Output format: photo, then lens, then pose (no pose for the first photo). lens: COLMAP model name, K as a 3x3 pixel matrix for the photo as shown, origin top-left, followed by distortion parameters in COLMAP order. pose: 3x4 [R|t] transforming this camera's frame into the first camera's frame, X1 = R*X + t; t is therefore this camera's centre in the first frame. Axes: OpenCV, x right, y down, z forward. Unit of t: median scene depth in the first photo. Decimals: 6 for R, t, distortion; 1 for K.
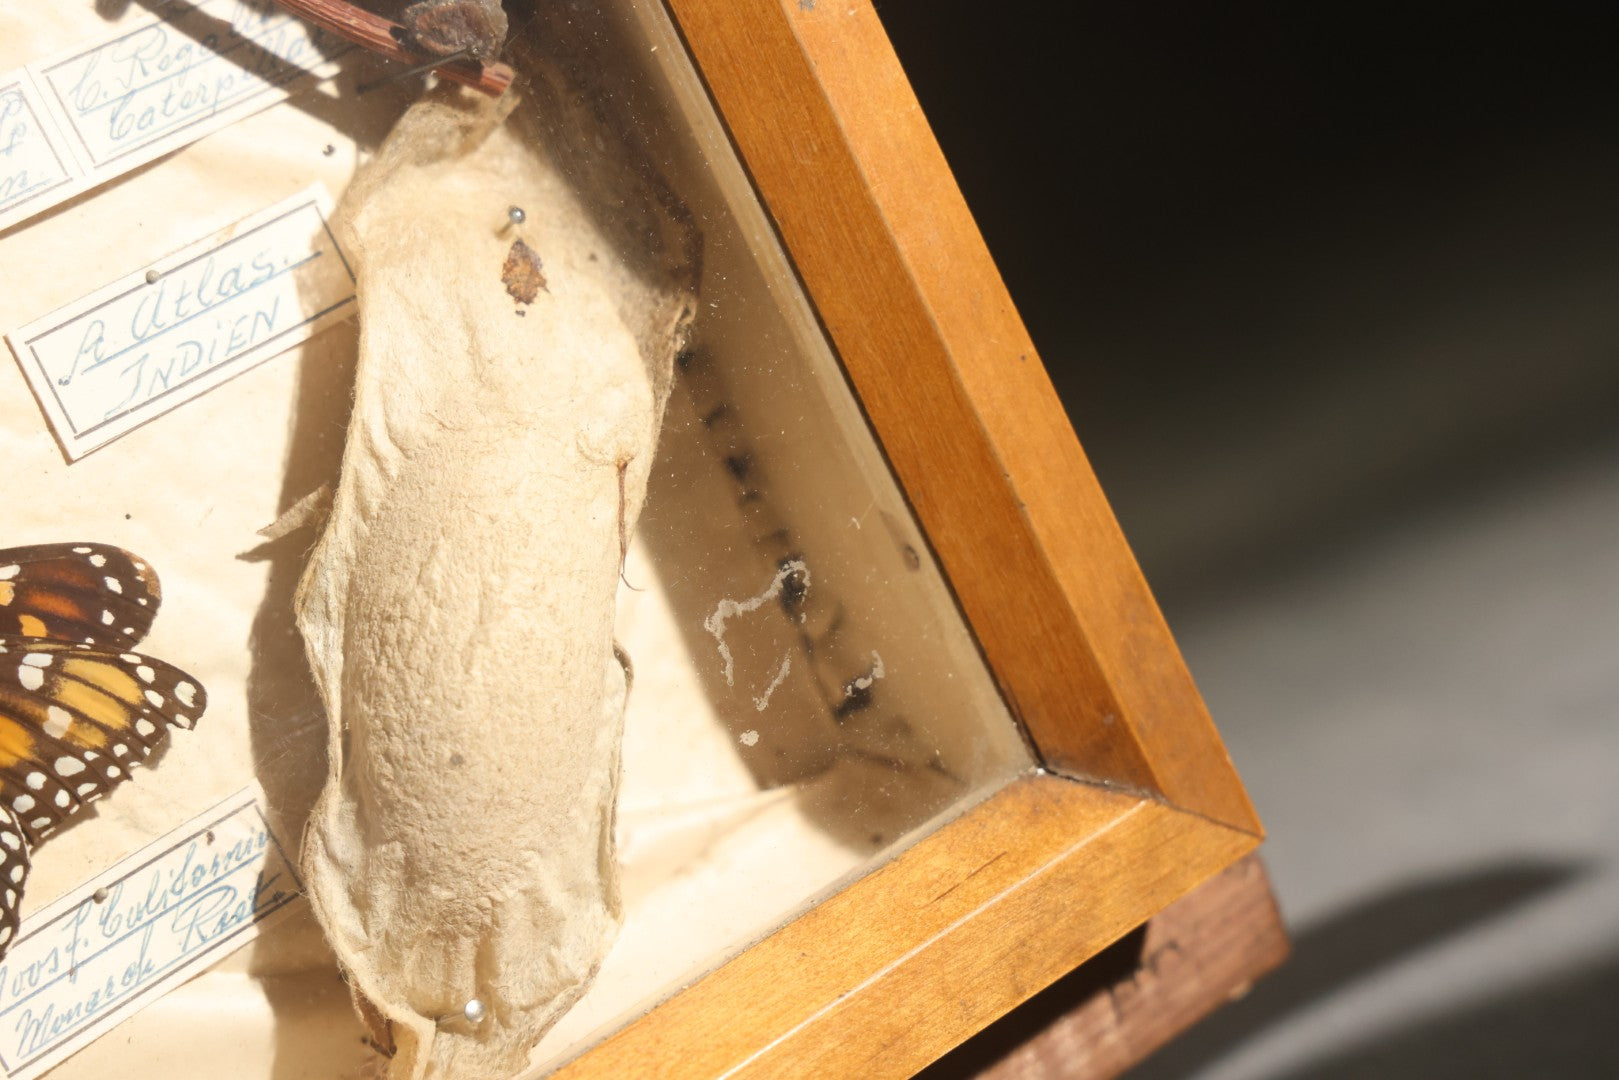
lens RADIAL K [[4627.0, 0, 819.5], [0, 4627.0, 527.6], [0, 0, 1]] dist [0.540875, 0.000000]
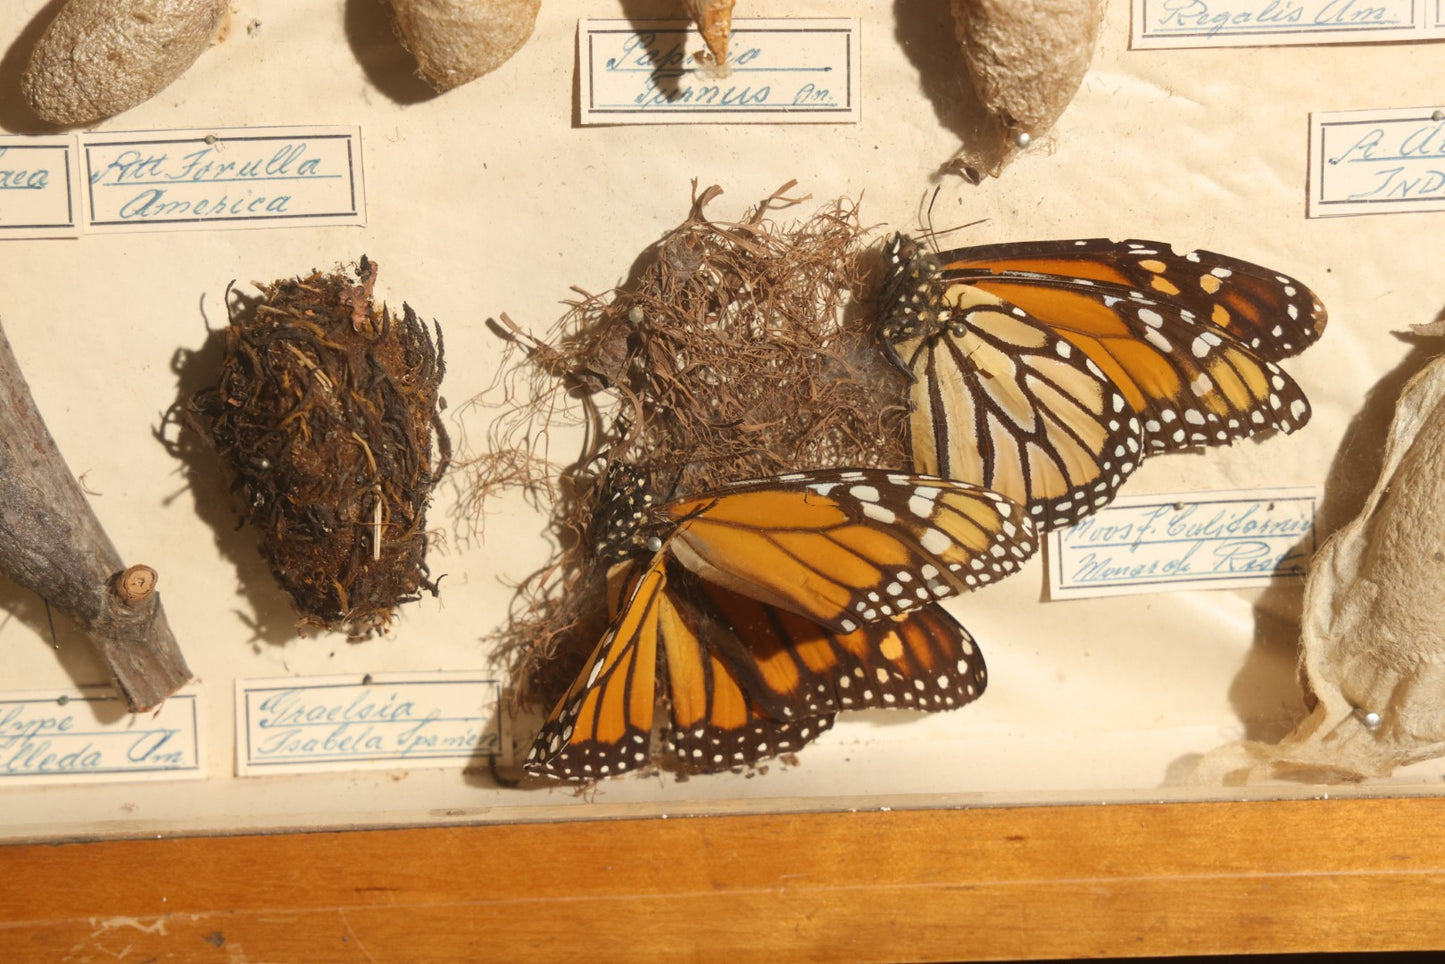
lens RADIAL K [[4129.7, 0, 736.3], [0, 4129.7, 473.3], [0, 0, 1]] dist [0.540875, 0.000000]
pose [[0.794640, 0.499467, -0.345079, 0.158198], [-0.428849, 0.864168, 0.263253, -0.193437], [0.429692, -0.061205, 0.900899, -0.151574]]
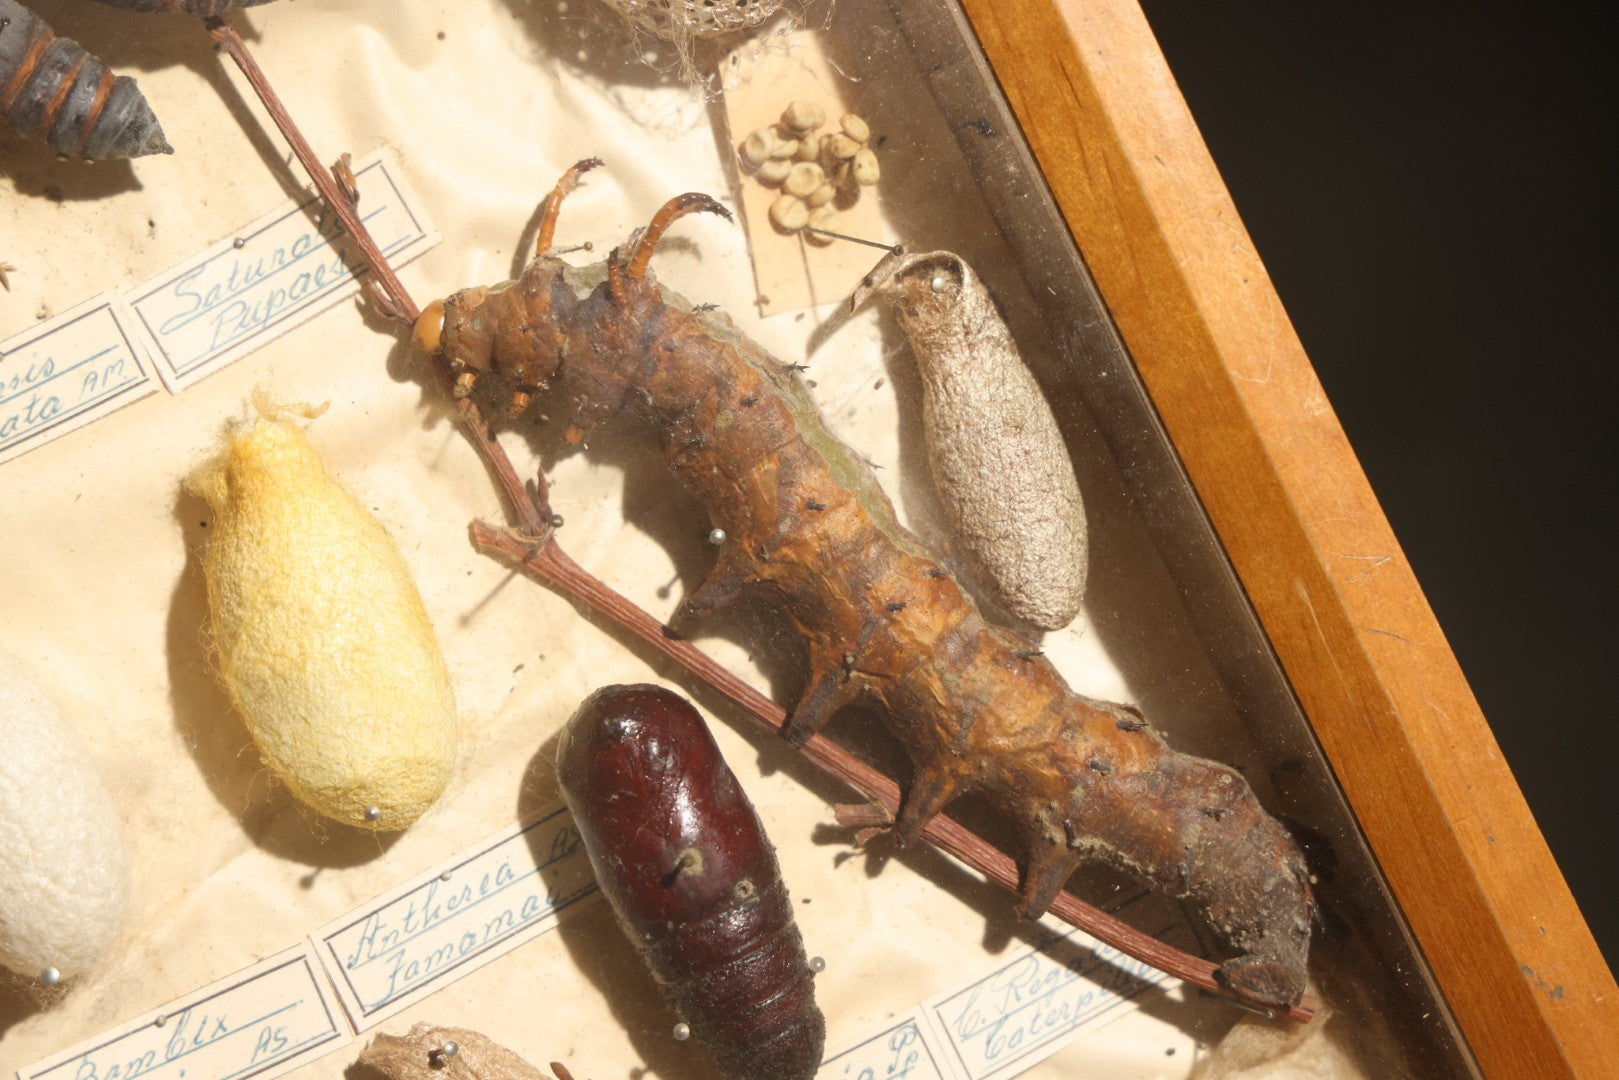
lens RADIAL K [[4627.0, 0, 823.3], [0, 4627.0, 518.1], [0, 0, 1]] dist [0.540875, 0.000000]
pose [[0.945779, 0.047877, -0.321262, 0.197839], [-0.018417, 0.995390, 0.094121, -0.339424], [0.324288, -0.083101, 0.942301, -0.165500]]
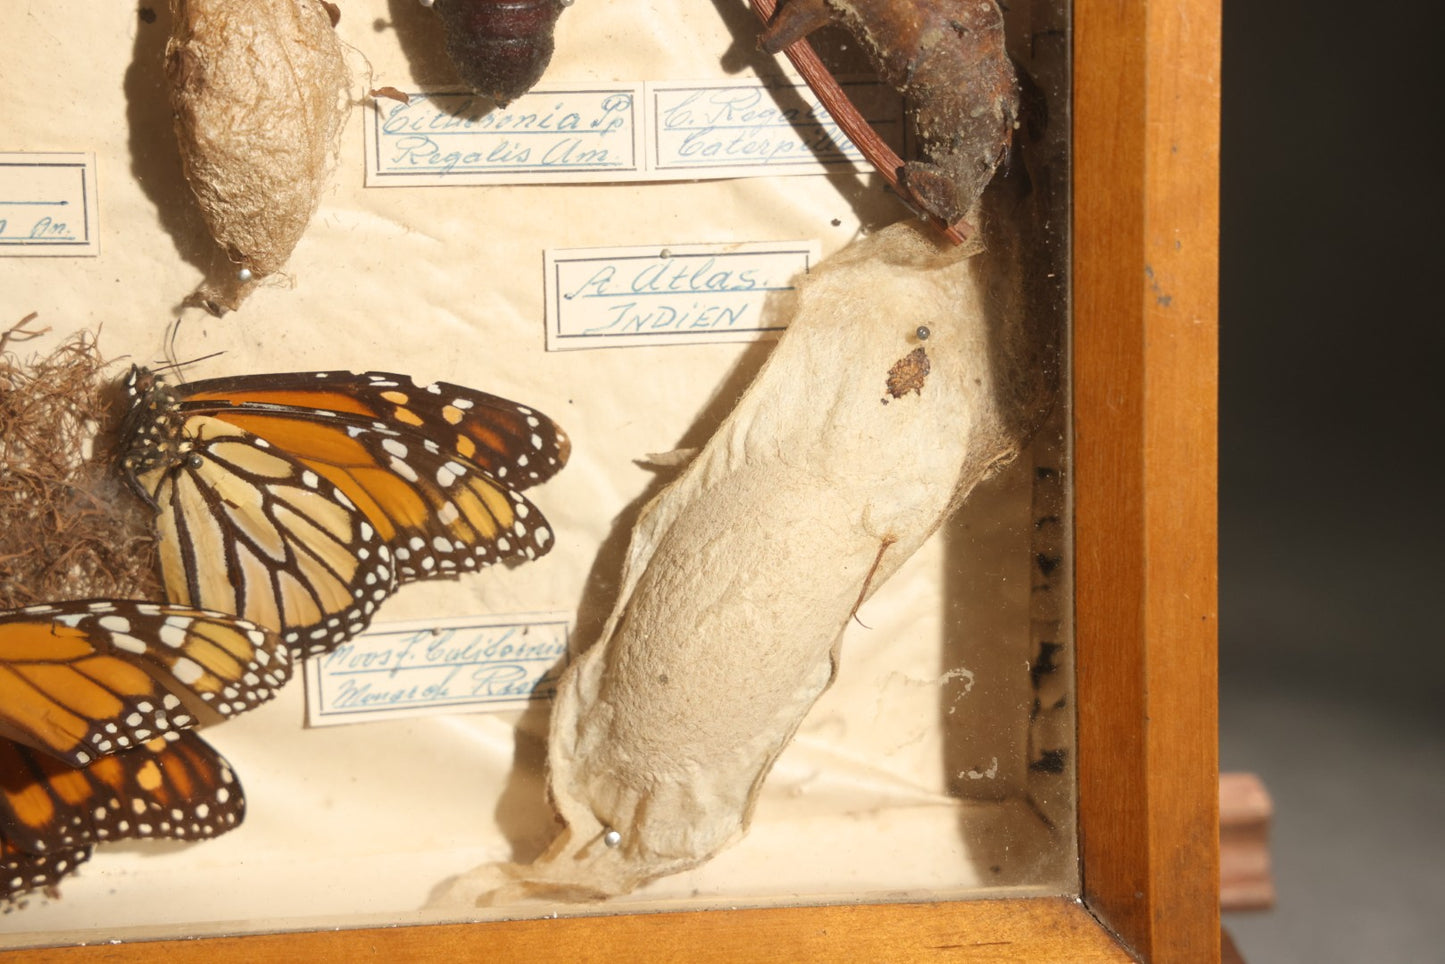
lens RADIAL K [[4129.7, 0, 728.8], [0, 4129.7, 474.4], [0, 0, 1]] dist [0.540875, 0.000000]
pose [[0.812957, 0.483942, -0.323884, 0.293960], [-0.431185, 0.874080, 0.223751, -0.275307], [0.391383, -0.042245, 0.919258, -0.101582]]
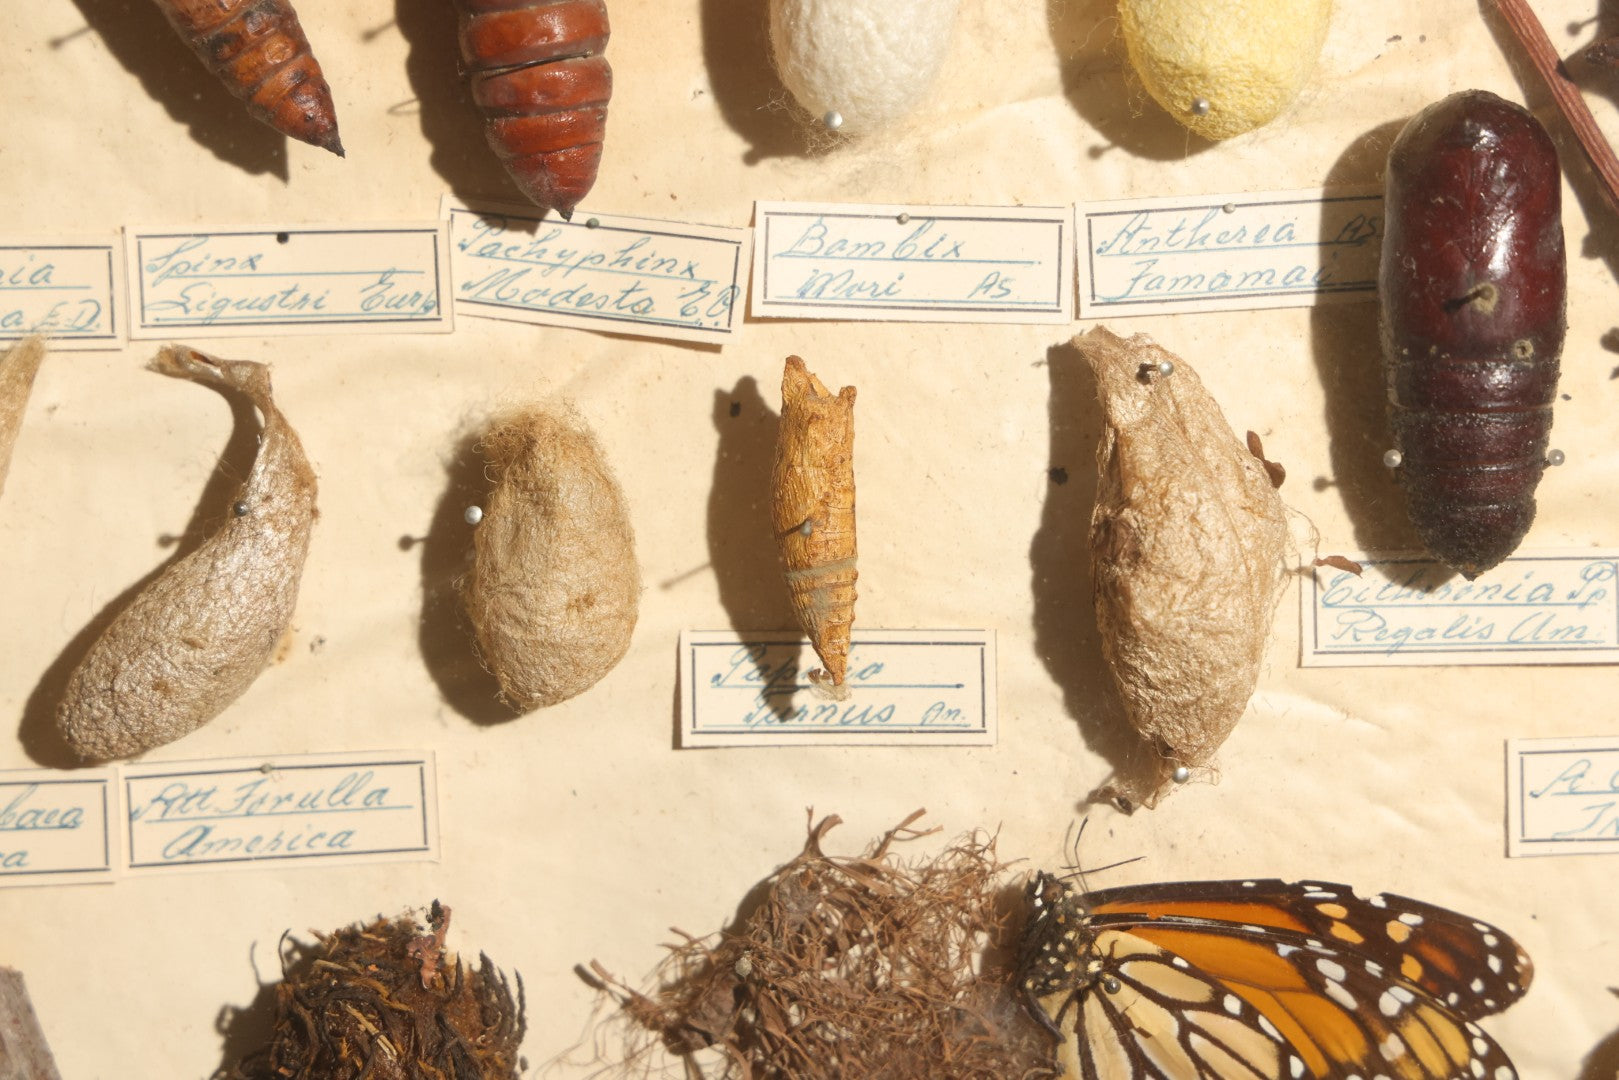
lens RADIAL K [[4627.0, 0, 819.1], [0, 4627.0, 521.0], [0, 0, 1]] dist [0.540875, 0.000000]
pose [[0.790237, 0.466664, -0.397177, 0.131941], [-0.423565, 0.884338, 0.196315, -0.244729], [0.442852, 0.013095, 0.896499, -0.136425]]
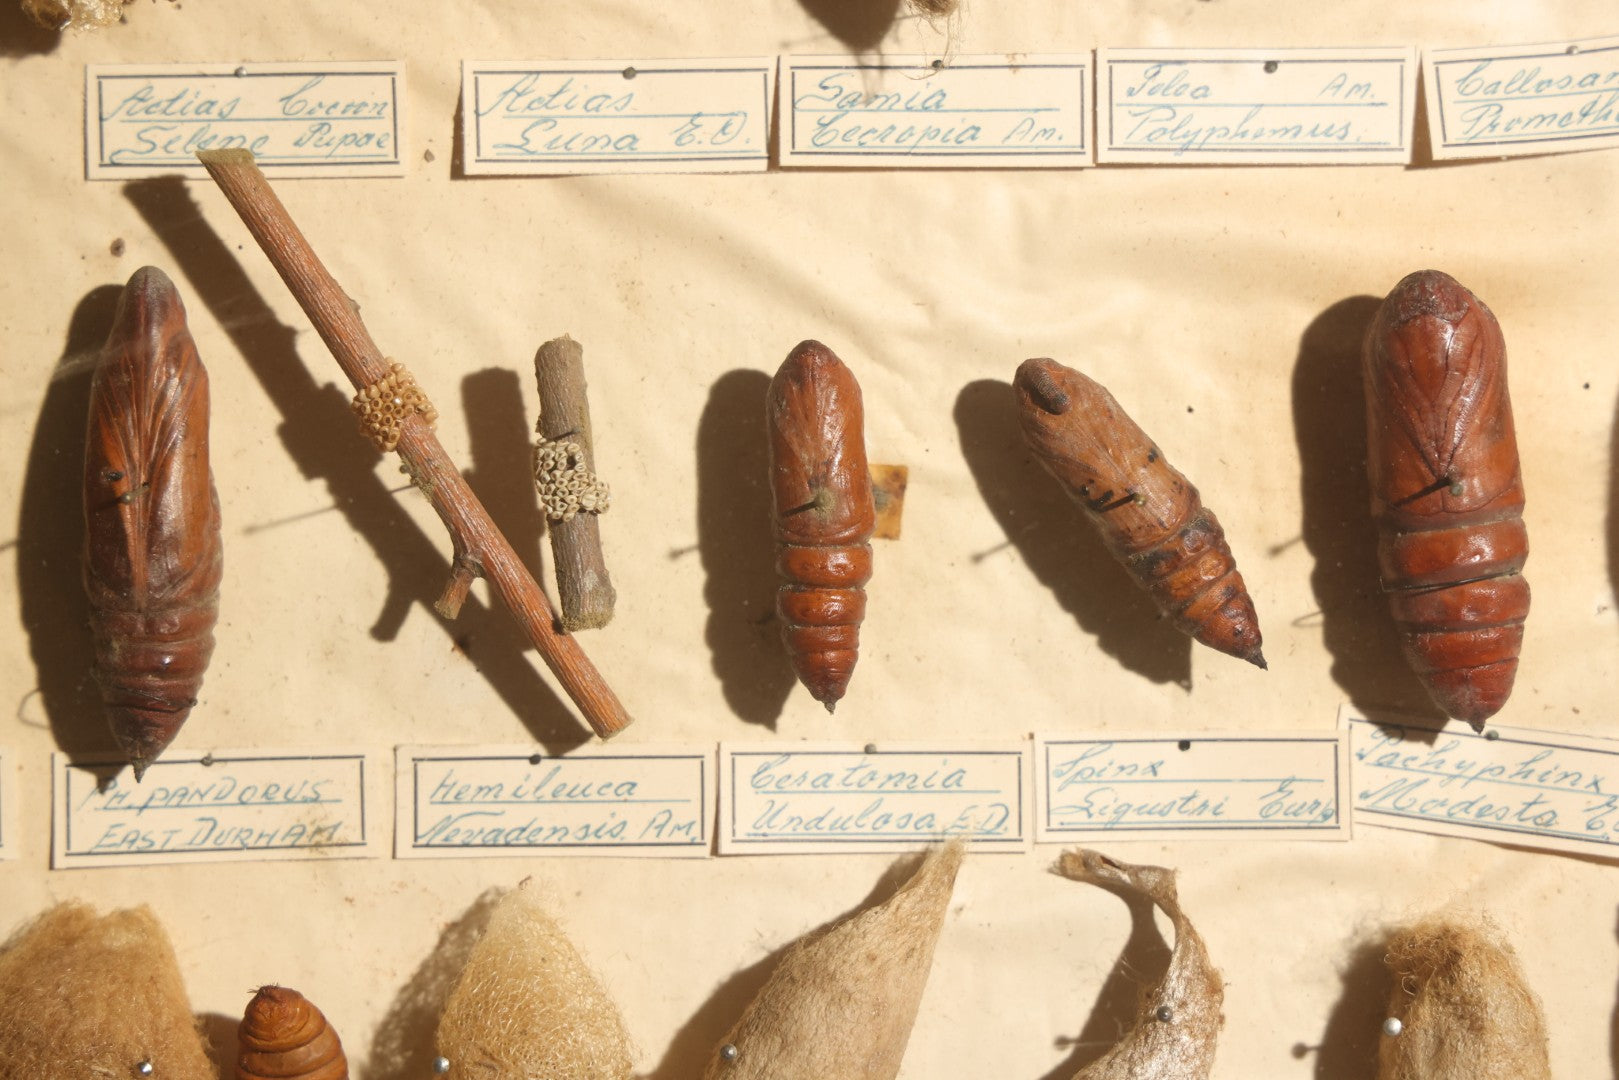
lens RADIAL K [[4627.0, 0, 824.5], [0, 4627.0, 527.8], [0, 0, 1]] dist [0.540875, 0.000000]
pose [[0.778340, 0.438872, -0.448975, -0.033191], [-0.434251, 0.892780, 0.119877, -0.173507], [0.453446, 0.101663, 0.885467, -0.250072]]
